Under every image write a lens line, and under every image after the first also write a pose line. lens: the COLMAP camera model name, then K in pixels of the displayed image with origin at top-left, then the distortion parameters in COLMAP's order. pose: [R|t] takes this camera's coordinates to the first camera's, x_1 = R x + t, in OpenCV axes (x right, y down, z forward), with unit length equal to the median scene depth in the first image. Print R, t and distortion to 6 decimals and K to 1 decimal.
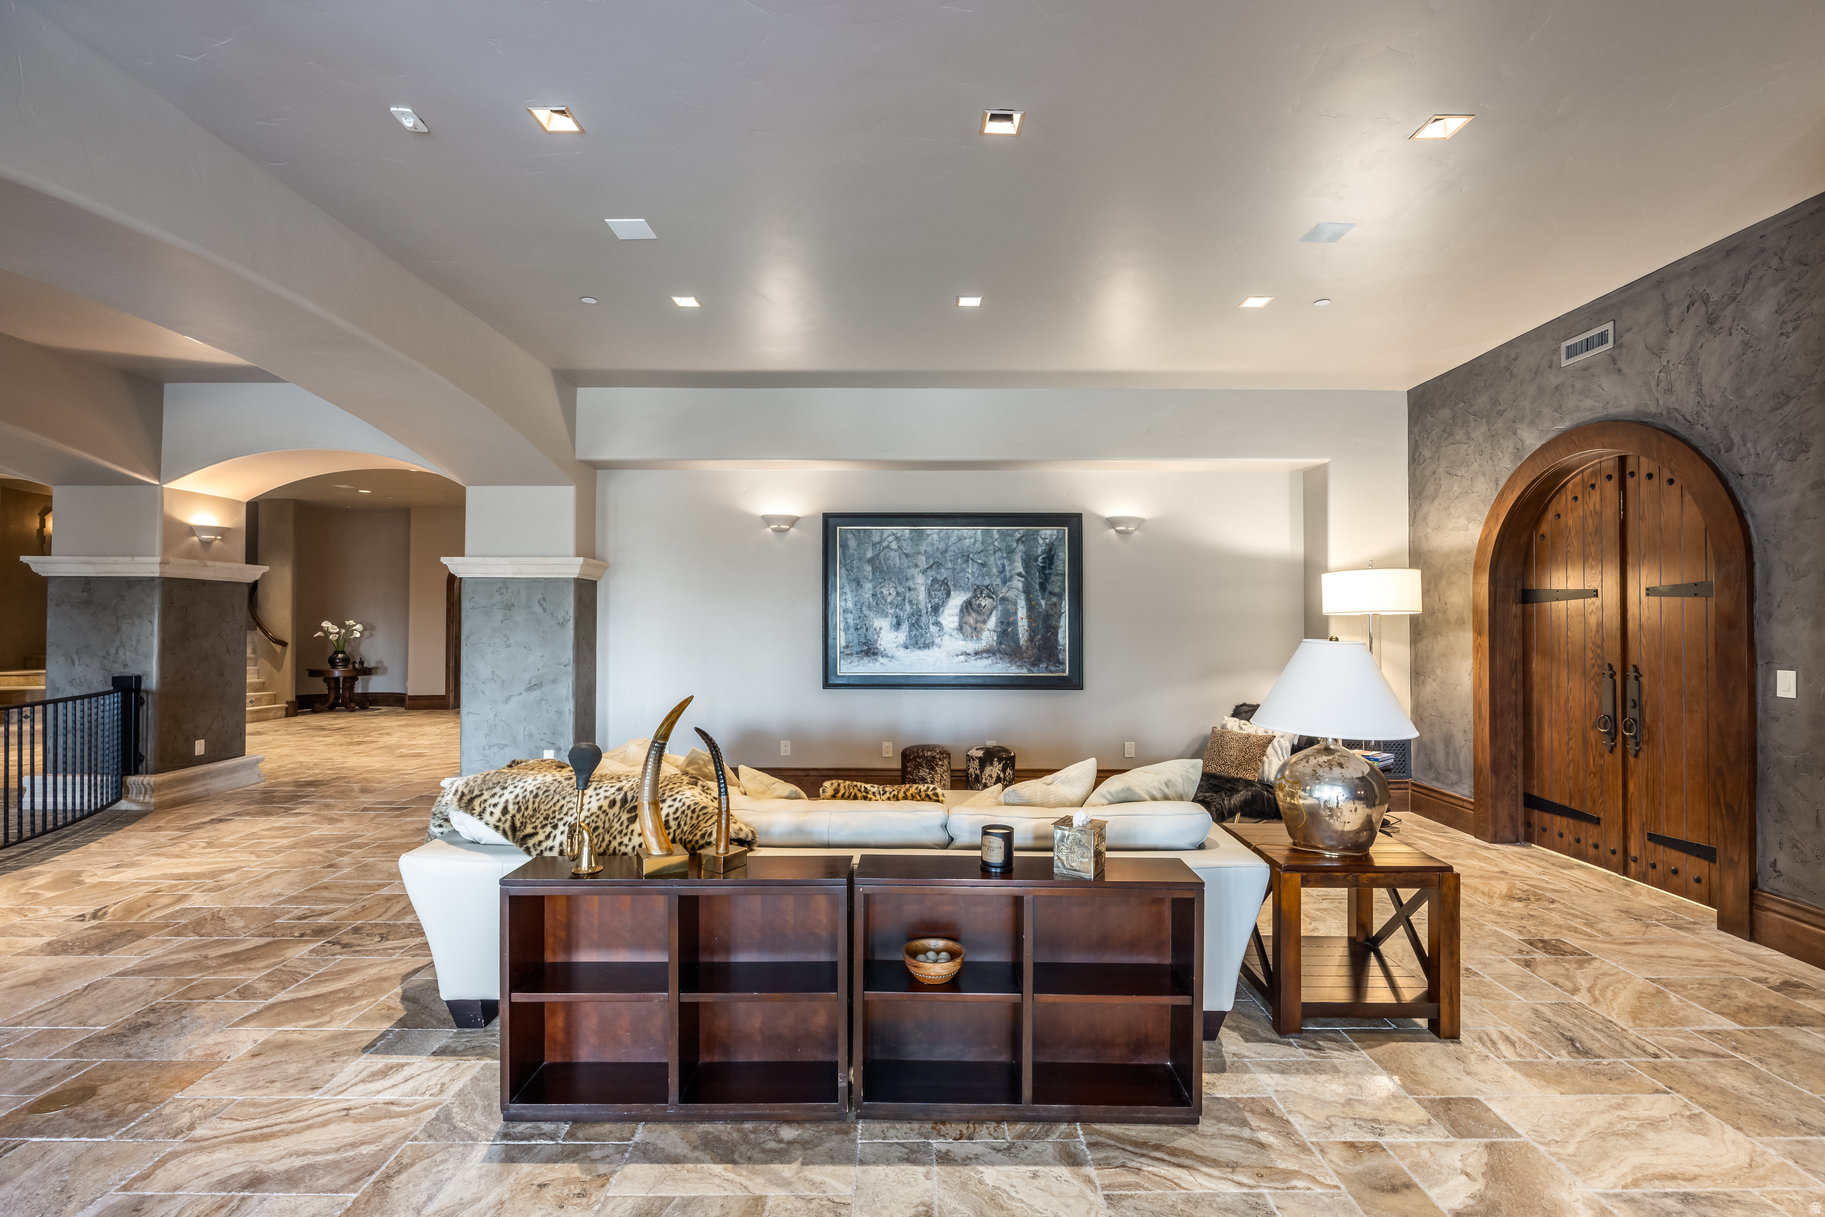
lens RADIAL K [[767.5, 0, 921.3], [0, 767.5, 615.7], [0, 0, 1]] dist [-0.010017, 0.000037]
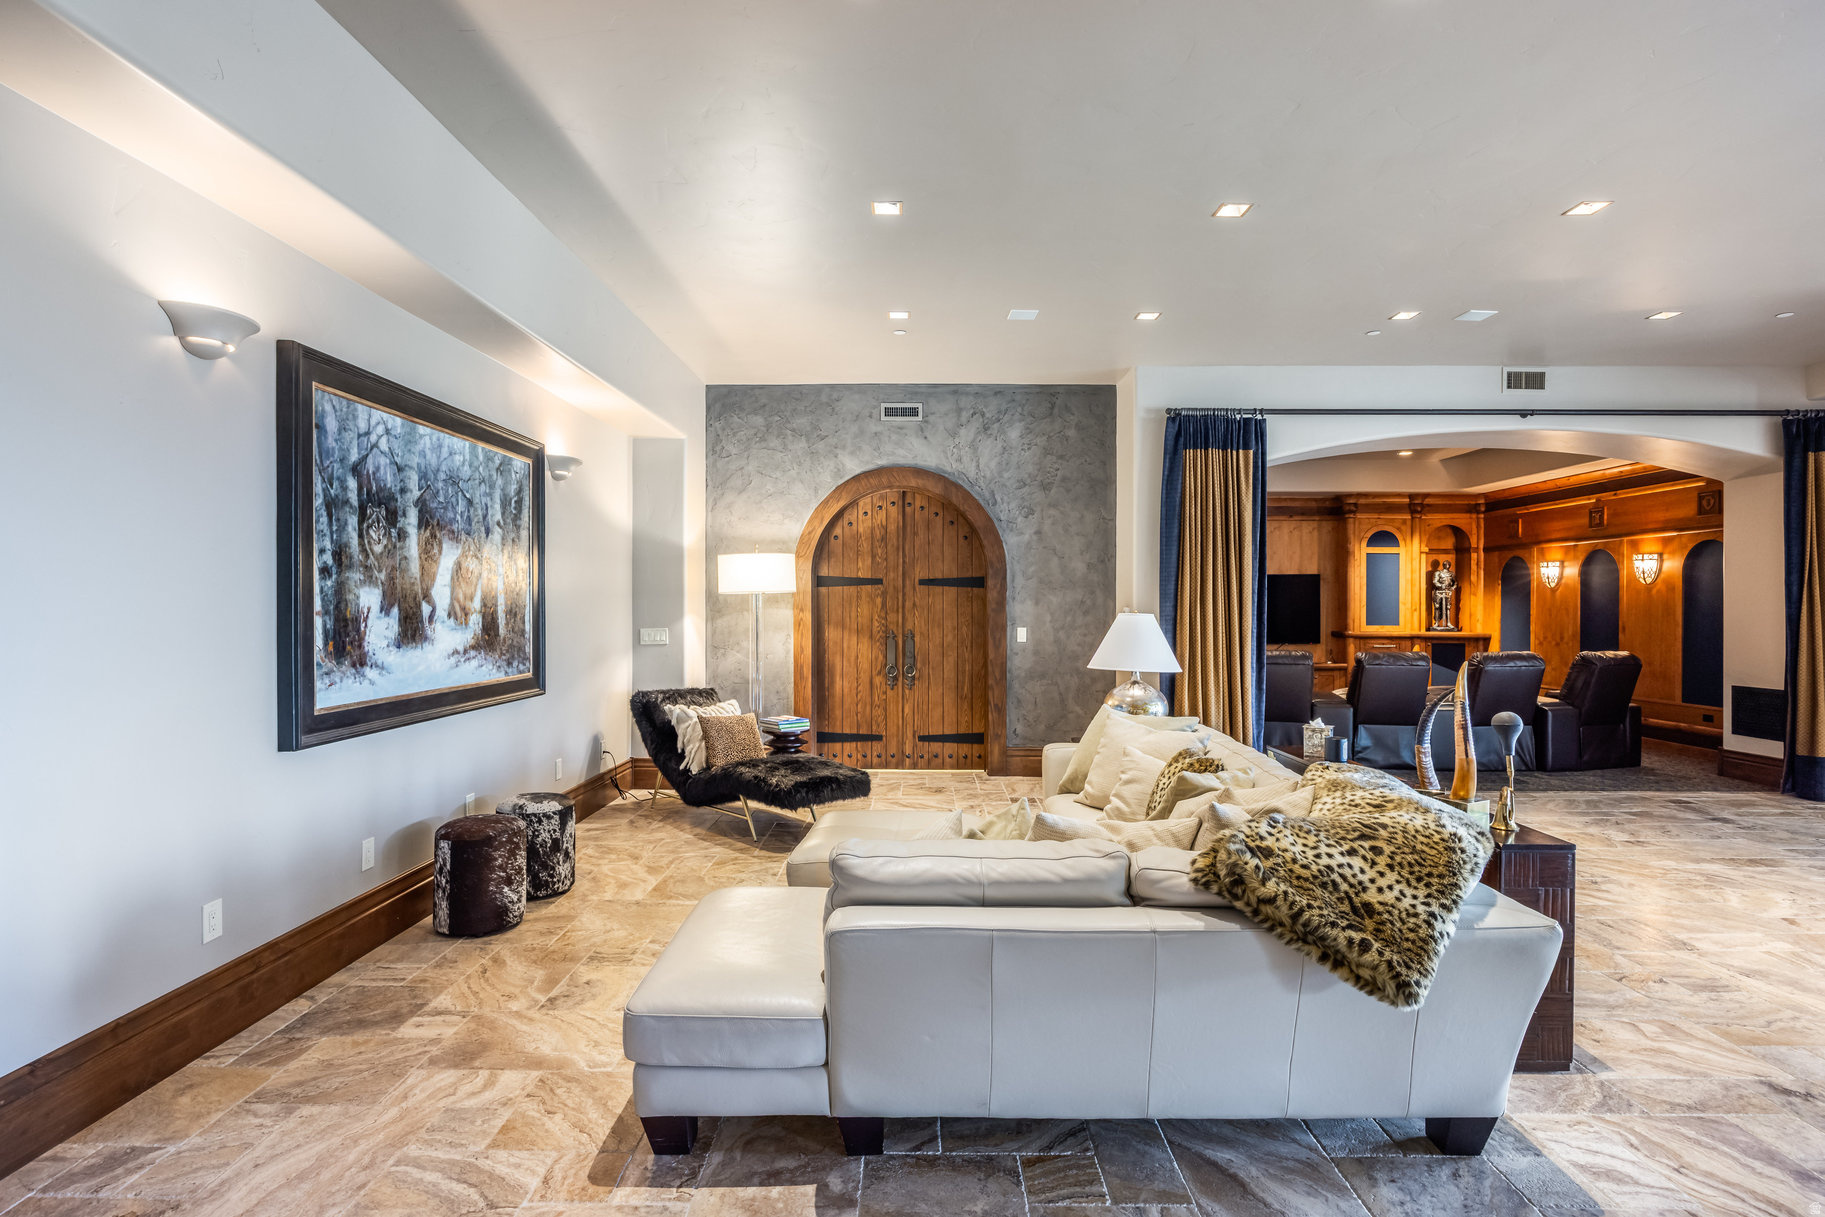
lens RADIAL K [[924.2, 0, 909.6], [0, 924.2, 609.8], [0, 0, 1]] dist [-0.000794, -0.000884]
pose [[0.041317, -0.007646, 0.999117, -0.909101], [-0.014455, 0.999861, 0.008249, 0.009622], [-0.999042, -0.014784, 0.041201, 0.911785]]
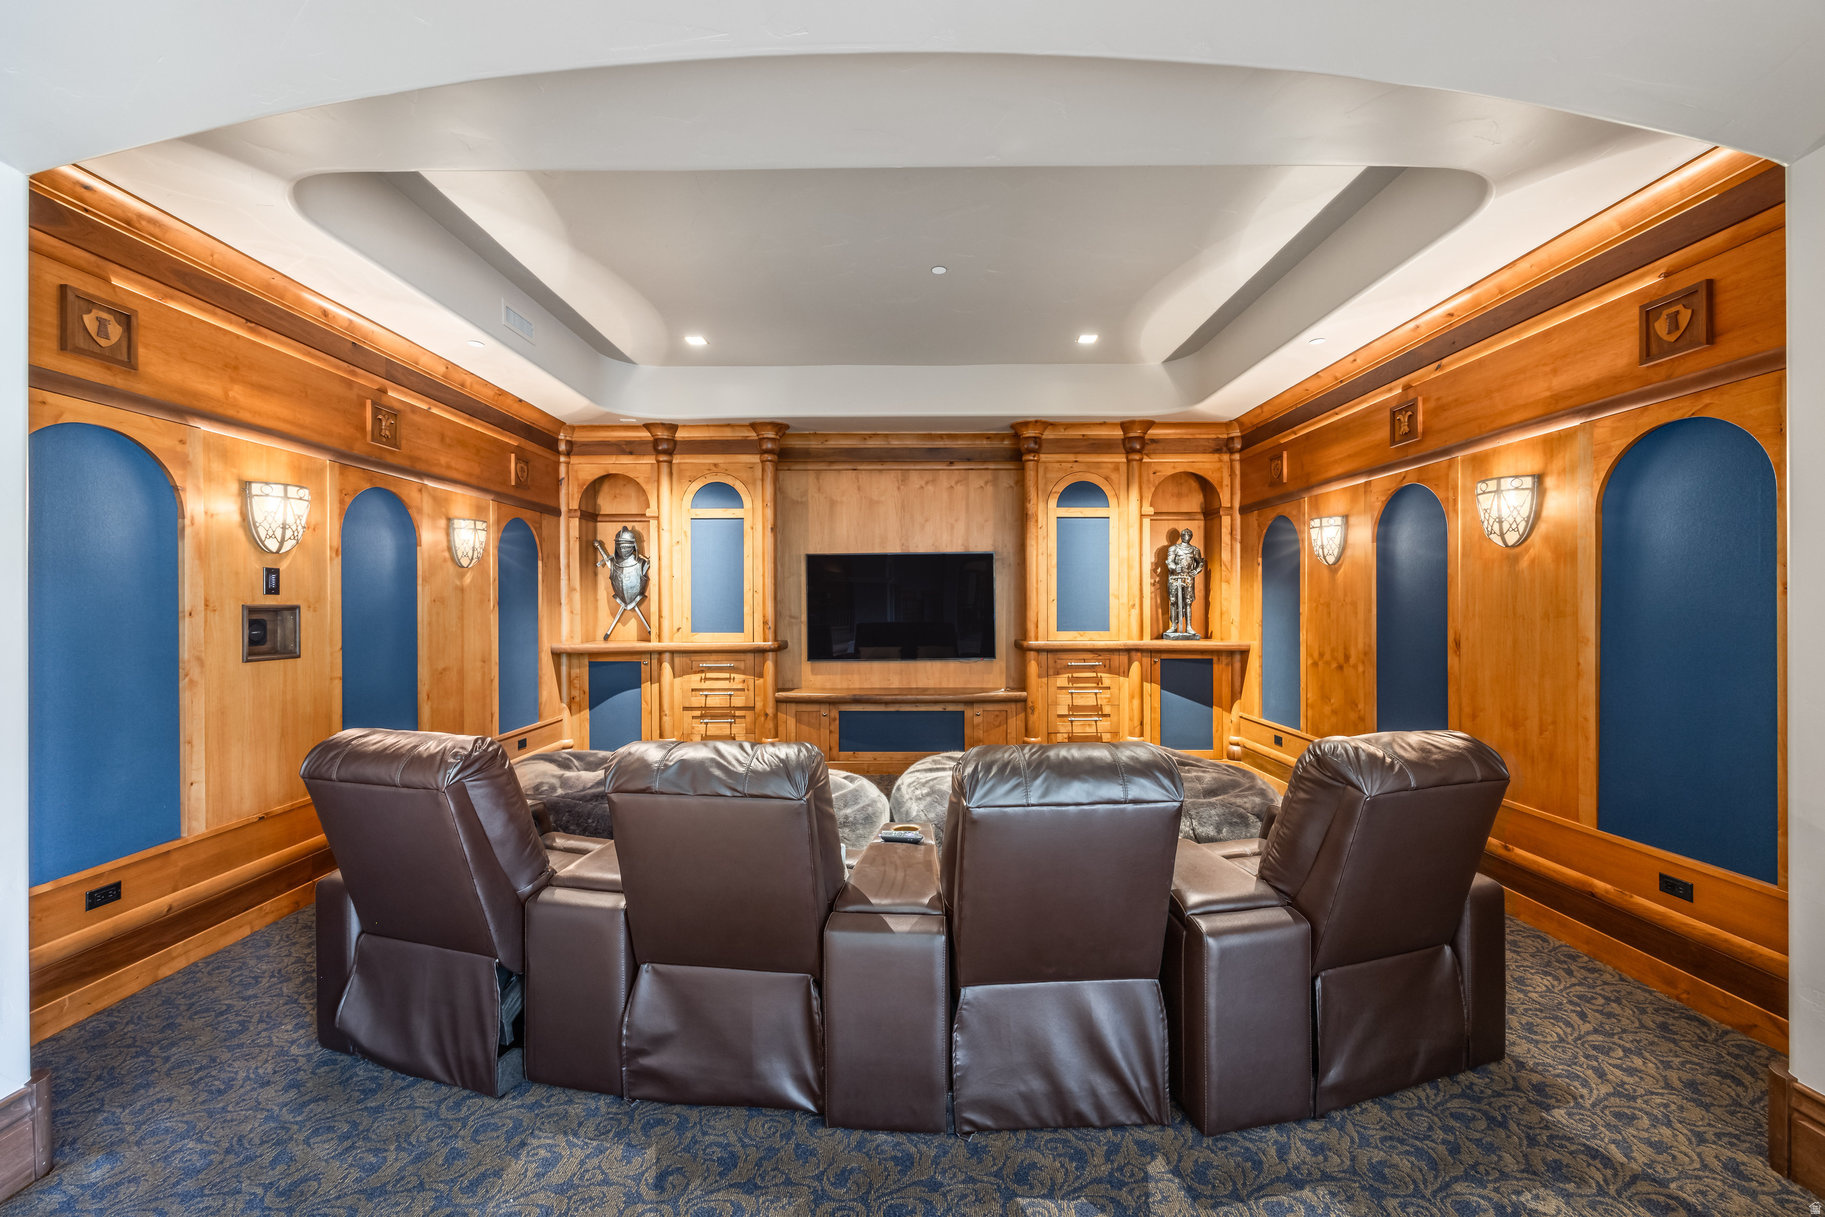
lens RADIAL K [[734.3, 0, 916.6], [0, 734.3, 606.8], [0, 0, 1]] dist [0.003388, 0.000527]
pose [[0.025341, -0.007282, 0.999652, 0.494722], [-0.008582, 0.999935, 0.007501, 0.004774], [-0.999642, -0.008769, 0.025277, -0.094607]]
